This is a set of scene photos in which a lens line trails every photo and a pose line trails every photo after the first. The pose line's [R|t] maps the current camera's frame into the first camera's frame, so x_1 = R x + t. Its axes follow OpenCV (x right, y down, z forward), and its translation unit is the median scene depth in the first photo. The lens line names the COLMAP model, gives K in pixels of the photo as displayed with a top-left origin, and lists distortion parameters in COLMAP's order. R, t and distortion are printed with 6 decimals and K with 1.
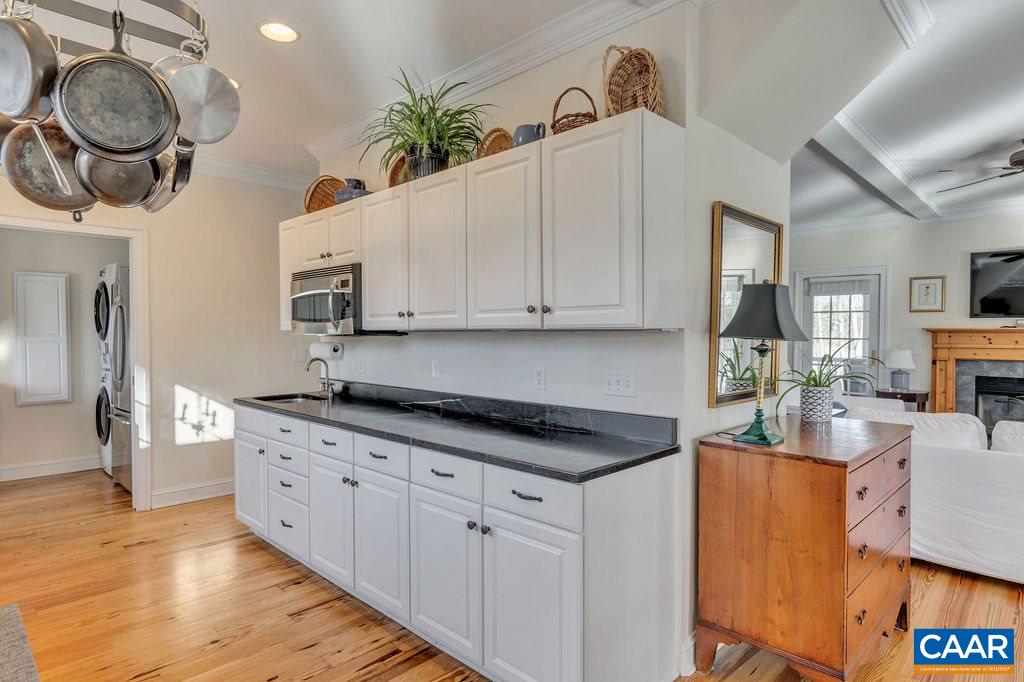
lens RADIAL K [[556.1, 0, 517.4], [0, 556.1, 341.0], [0, 0, 1]] dist [-0.013090, 0.001483]
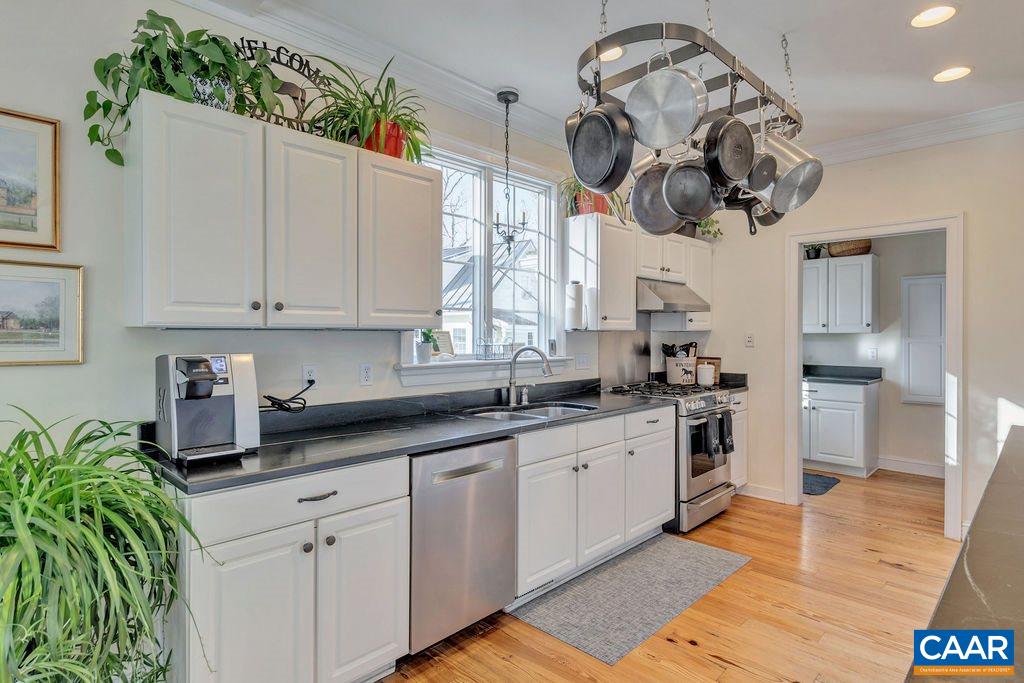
lens RADIAL K [[548.0, 0, 519.2], [0, 548.0, 338.9], [0, 0, 1]] dist [0.006472, -0.002141]
pose [[-0.014730, 0.006802, -0.999868, 0.222706], [-0.012991, 0.999891, 0.006994, -0.004112], [0.999807, 0.013093, -0.014640, 0.376689]]
